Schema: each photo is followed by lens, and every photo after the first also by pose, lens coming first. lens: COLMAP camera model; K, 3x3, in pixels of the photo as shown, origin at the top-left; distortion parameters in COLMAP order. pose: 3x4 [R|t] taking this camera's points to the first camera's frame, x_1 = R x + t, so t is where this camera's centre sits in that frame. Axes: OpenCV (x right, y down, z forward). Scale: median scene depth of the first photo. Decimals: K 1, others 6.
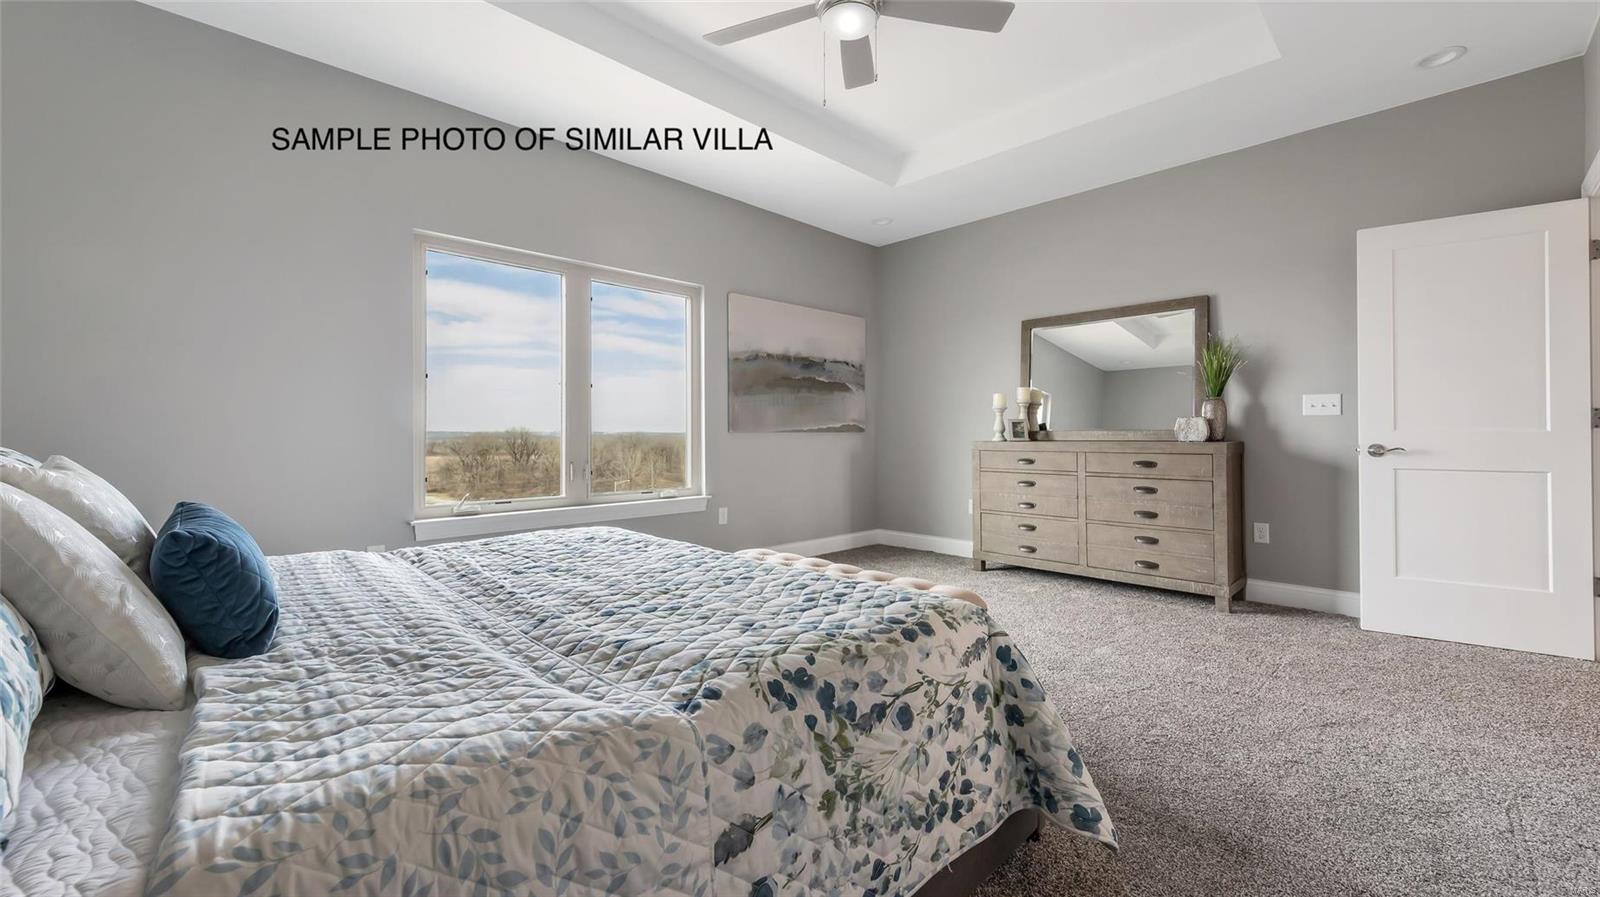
lens RADIAL K [[634.9, 0, 800.0], [0, 634.9, 448.5], [0, 0, 1]] dist [0.000064, 0.000034]
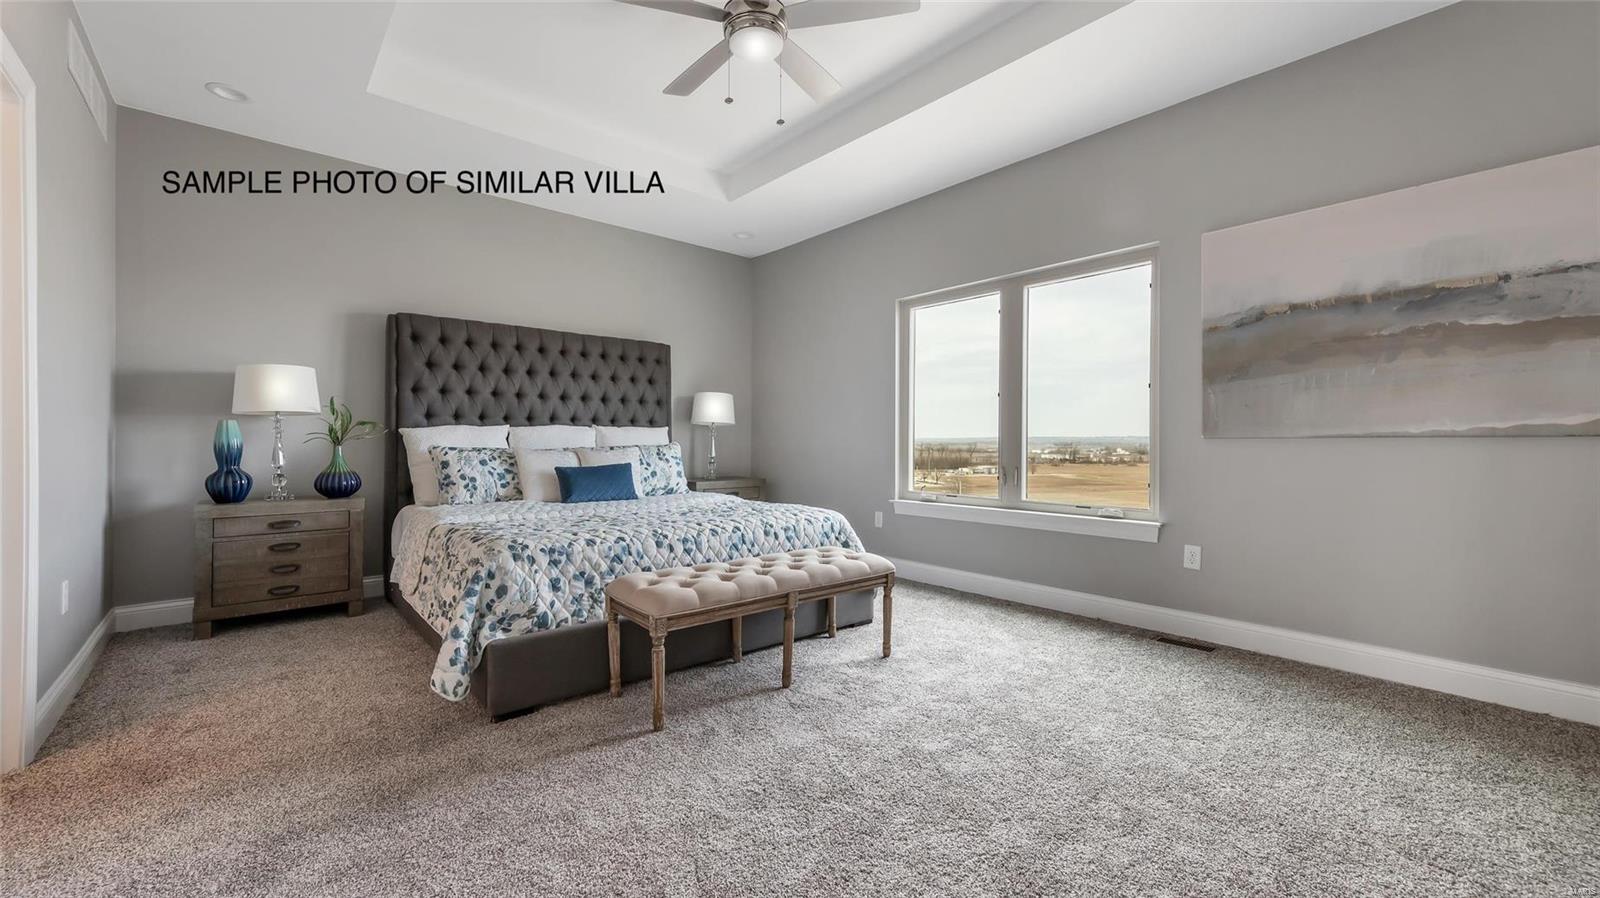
lens RADIAL K [[634.9, 0, 800.0], [0, 634.9, 449.0], [0, 0, 1]] dist [0.000064, 0.000034]
pose [[-0.051103, 0.017322, -0.998543, 0.589885], [-0.015509, 0.999715, 0.018137, -0.018673], [0.998573, 0.016413, -0.050820, 0.592520]]
